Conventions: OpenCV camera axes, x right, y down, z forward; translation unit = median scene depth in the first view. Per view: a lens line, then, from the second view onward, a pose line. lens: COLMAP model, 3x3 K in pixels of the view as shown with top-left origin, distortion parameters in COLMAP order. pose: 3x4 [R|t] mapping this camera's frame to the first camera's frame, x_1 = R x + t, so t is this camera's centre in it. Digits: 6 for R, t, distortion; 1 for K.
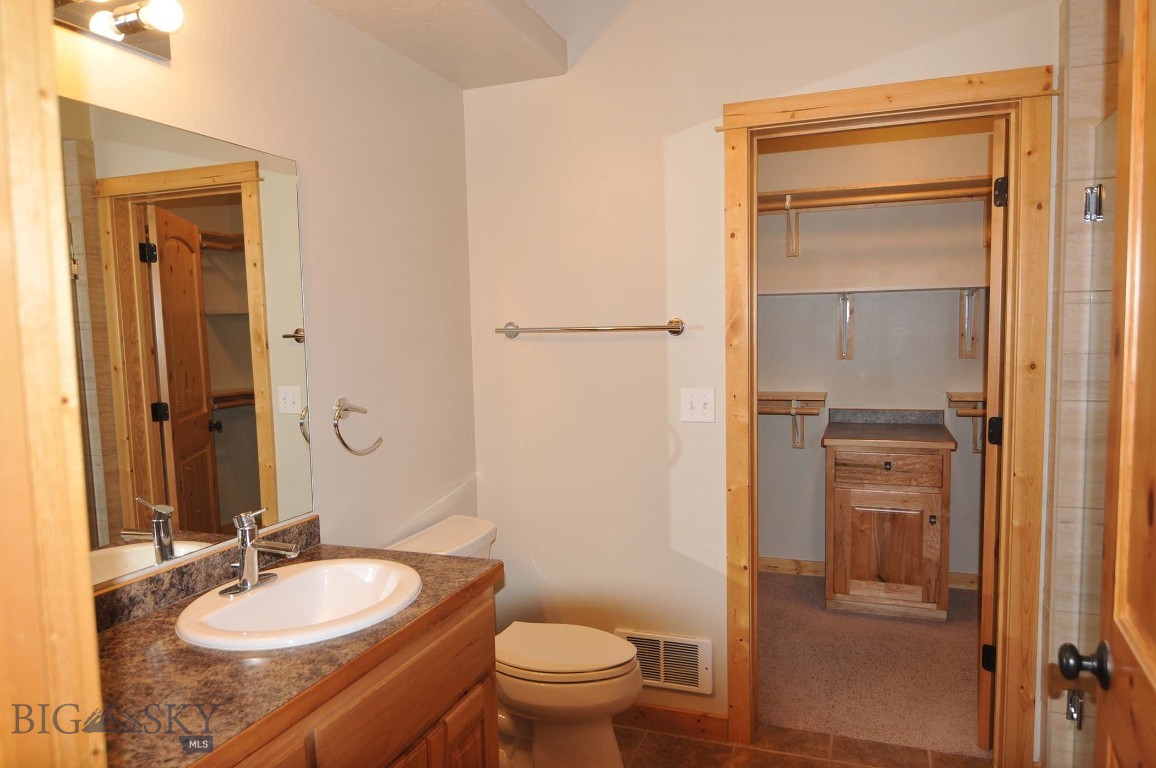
lens RADIAL K [[791.2, 0, 579.9], [0, 791.2, 387.2], [0, 0, 1]] dist [-0.006207, -0.004339]
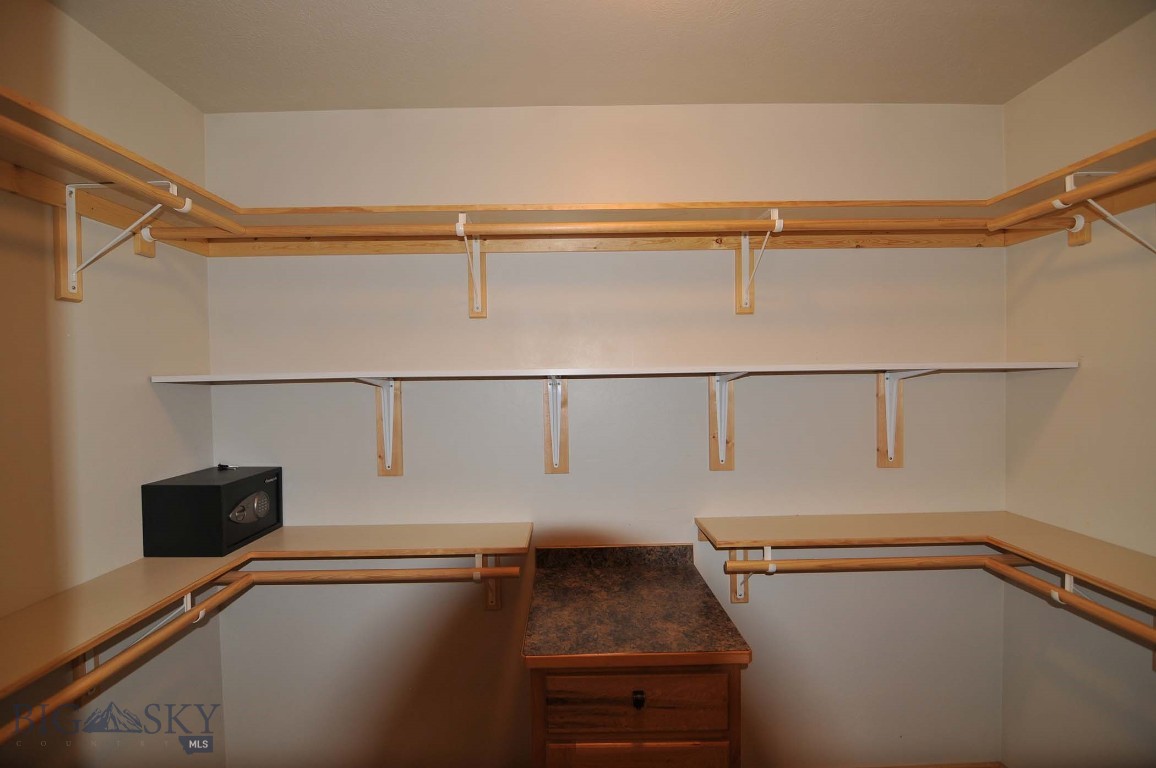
lens RADIAL K [[553.2, 0, 575.9], [0, 553.2, 380.9], [0, 0, 1]] dist [-0.017088, -0.000624]
pose [[0.930372, 0.001131, 0.366615, 0.192028], [0.021586, 0.998091, -0.057857, -0.092476], [-0.365981, 0.061743, 0.928572, 0.594802]]
